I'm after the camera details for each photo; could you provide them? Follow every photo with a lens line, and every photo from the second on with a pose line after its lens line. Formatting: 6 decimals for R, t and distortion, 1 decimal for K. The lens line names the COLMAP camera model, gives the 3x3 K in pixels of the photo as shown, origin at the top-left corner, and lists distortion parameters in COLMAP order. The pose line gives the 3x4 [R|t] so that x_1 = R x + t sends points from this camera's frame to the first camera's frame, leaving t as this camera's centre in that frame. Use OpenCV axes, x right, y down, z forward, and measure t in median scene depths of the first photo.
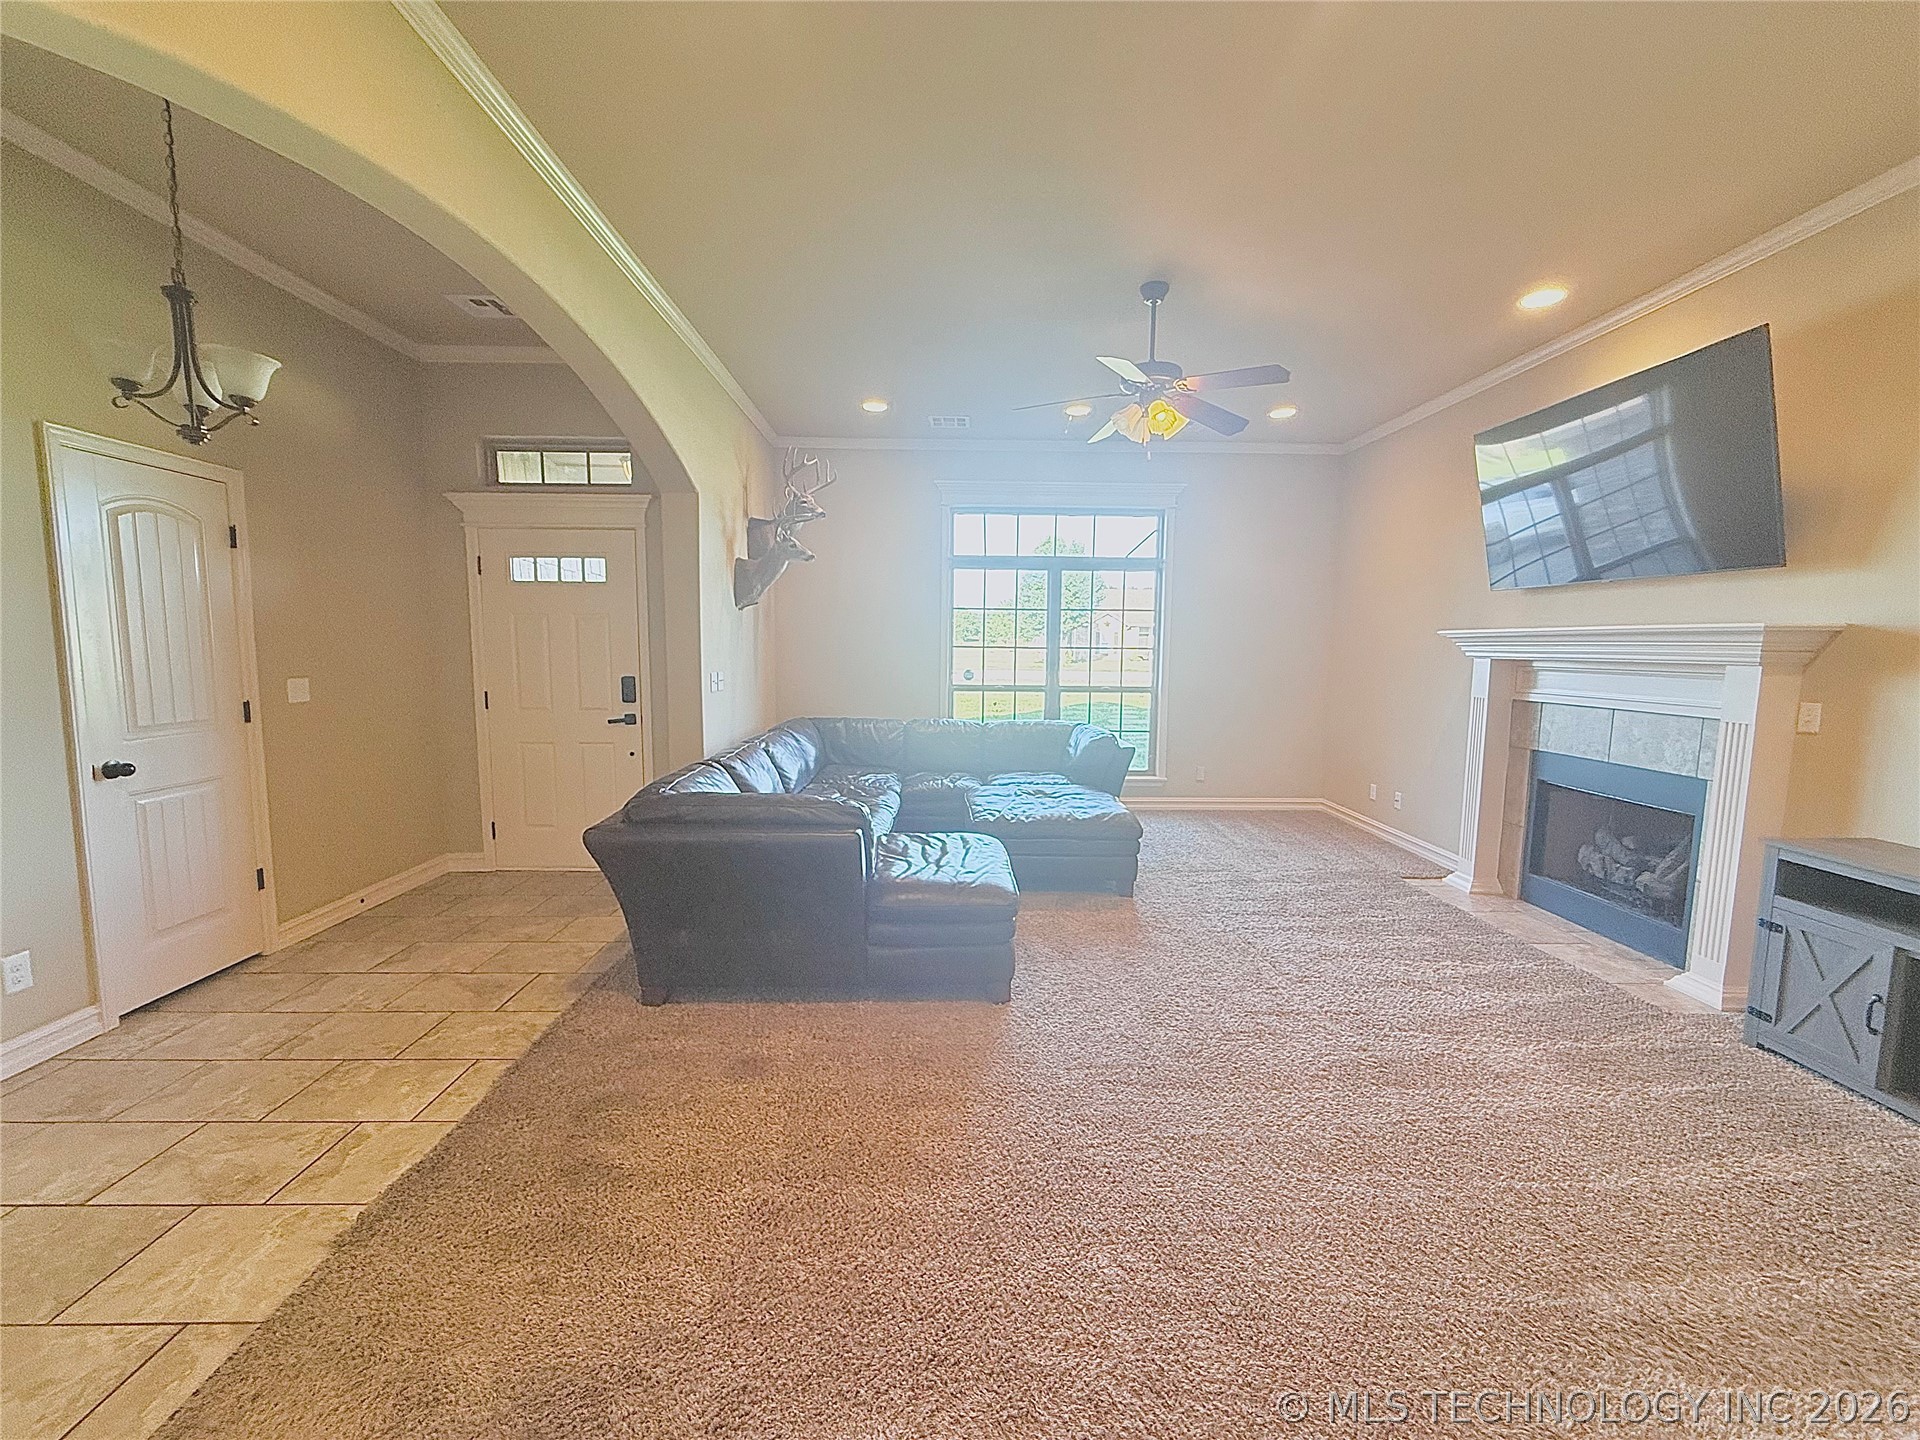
lens RADIAL K [[766.0, 0, 954.3], [0, 766.0, 719.6], [0, 0, 1]] dist [-0.001983, 0.000554]
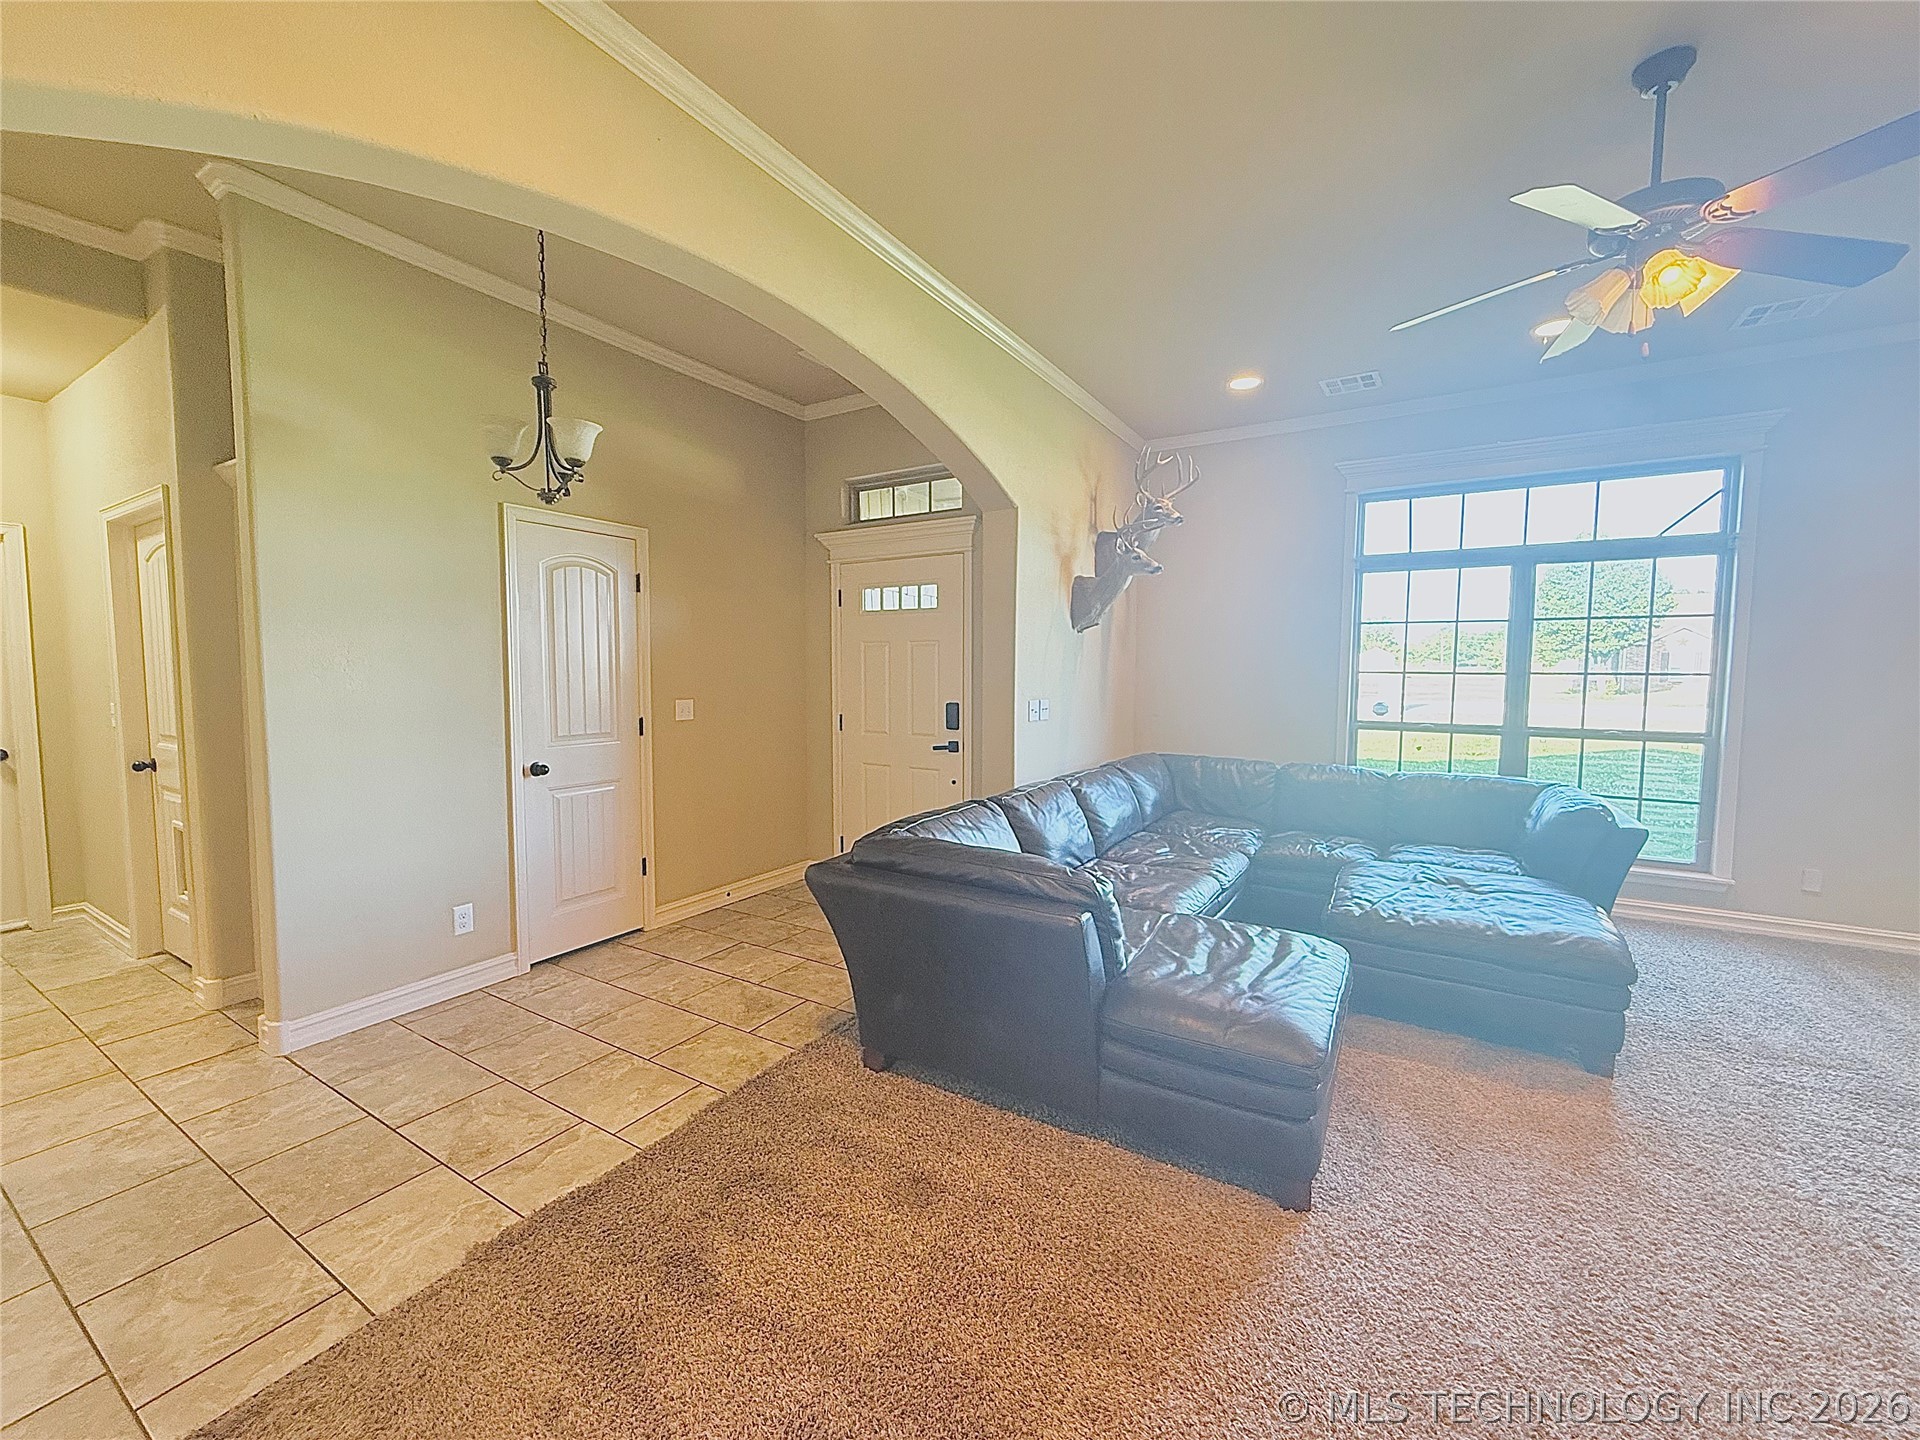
lens RADIAL K [[766.0, 0, 953.6], [0, 766.0, 719.5], [0, 0, 1]] dist [-0.001983, 0.000554]
pose [[0.842756, 0.030836, -0.537412, 0.116497], [-0.049647, 0.998555, -0.020559, -0.017463], [0.536002, 0.044007, 0.843069, 0.201759]]
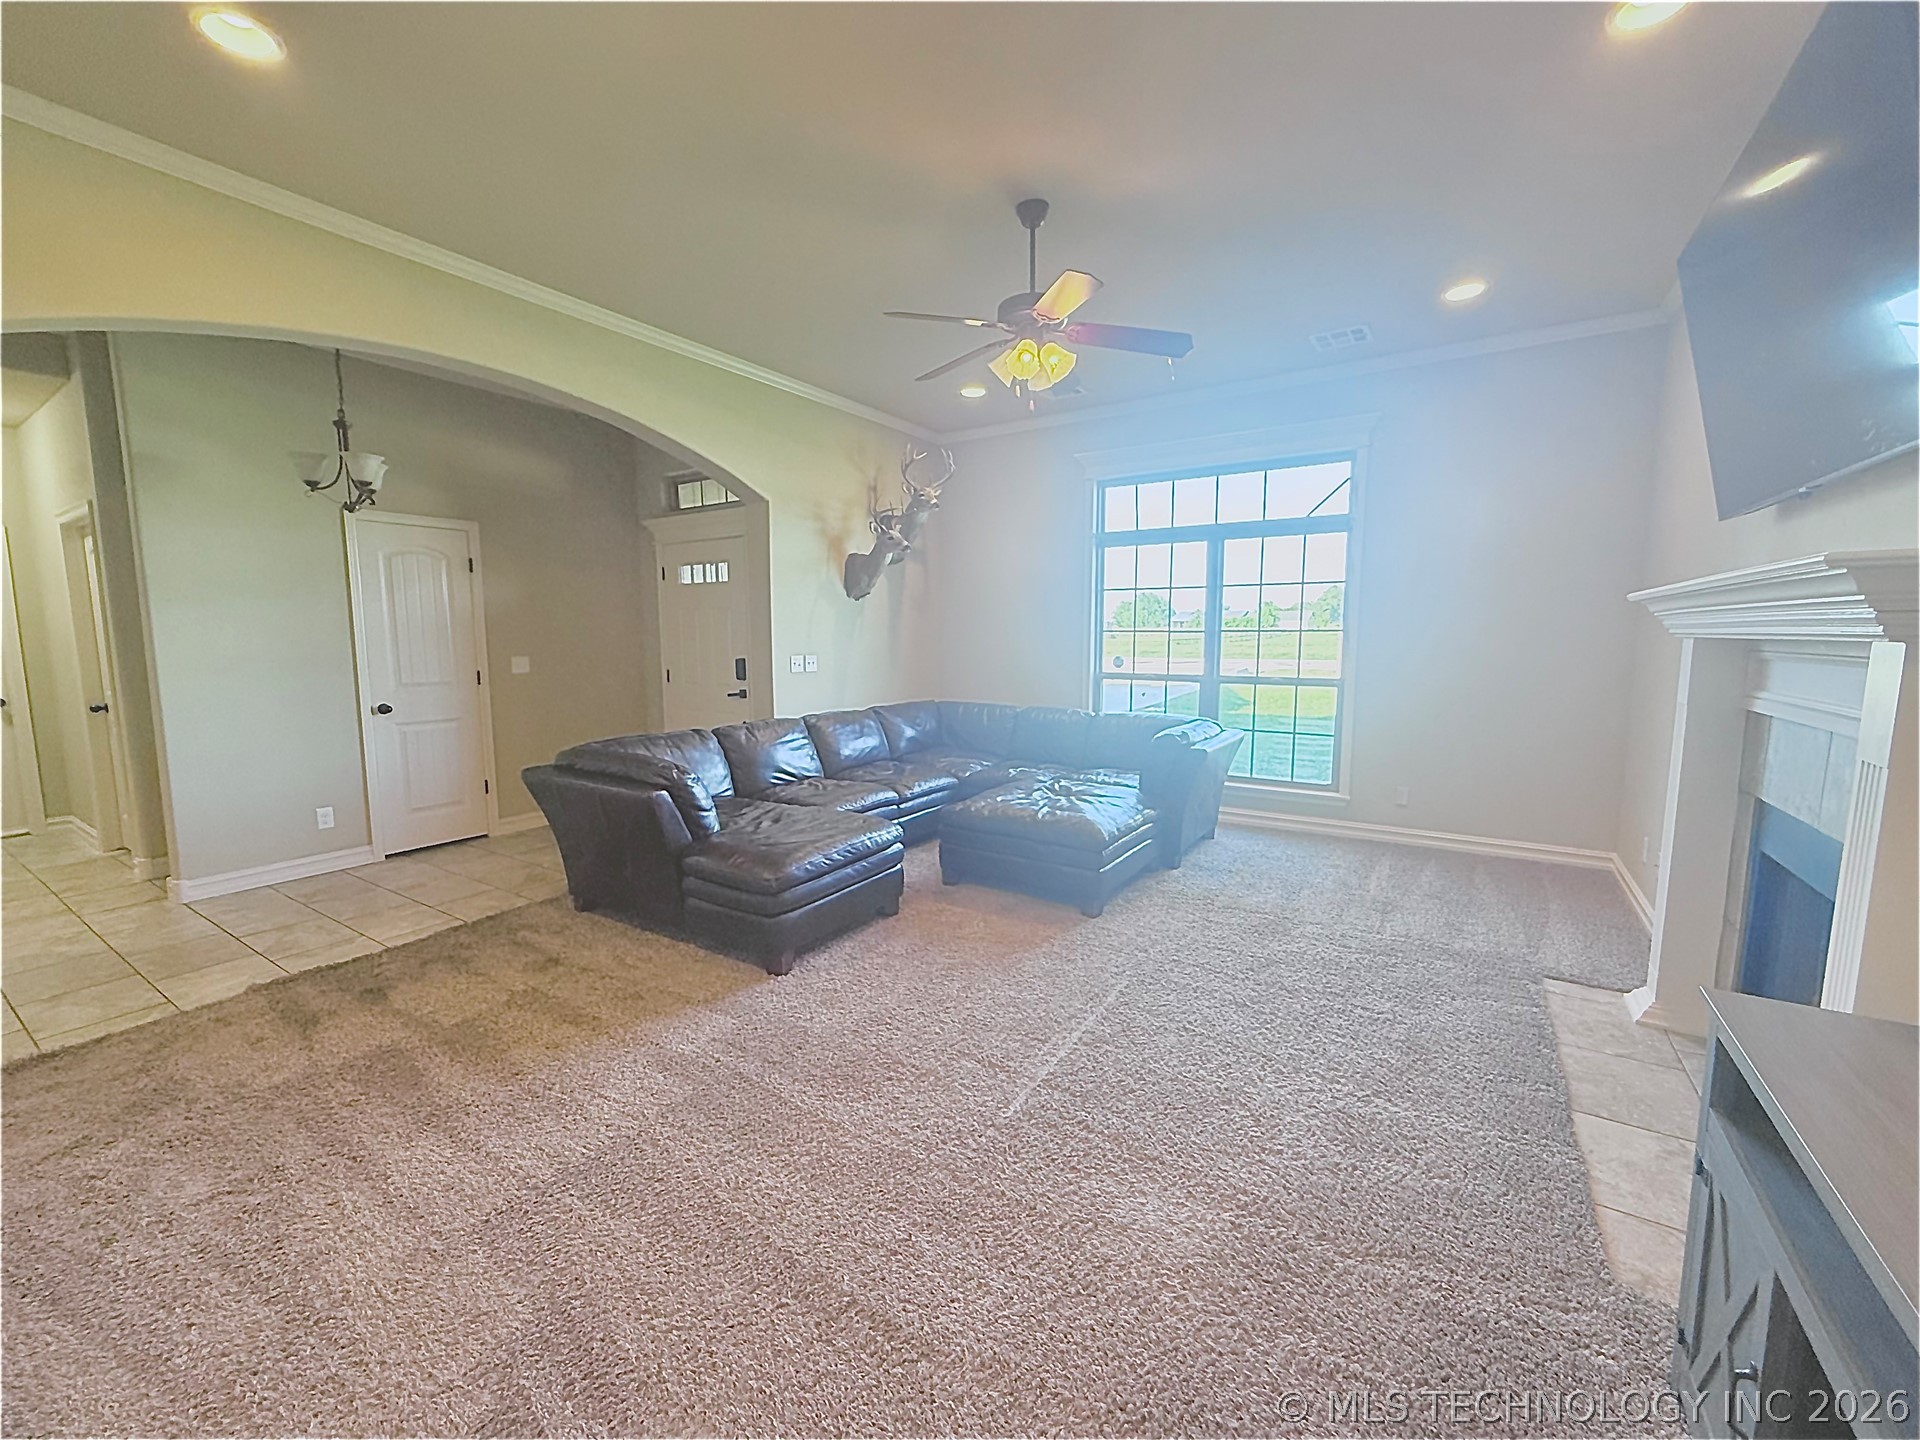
lens RADIAL K [[766.0, 0, 954.2], [0, 766.0, 719.1], [0, 0, 1]] dist [-0.001983, 0.000554]
pose [[0.826755, 0.051267, -0.560221, 0.616869], [-0.044387, 0.998679, 0.025887, -0.008123], [0.560808, 0.003464, 0.827939, 0.211101]]
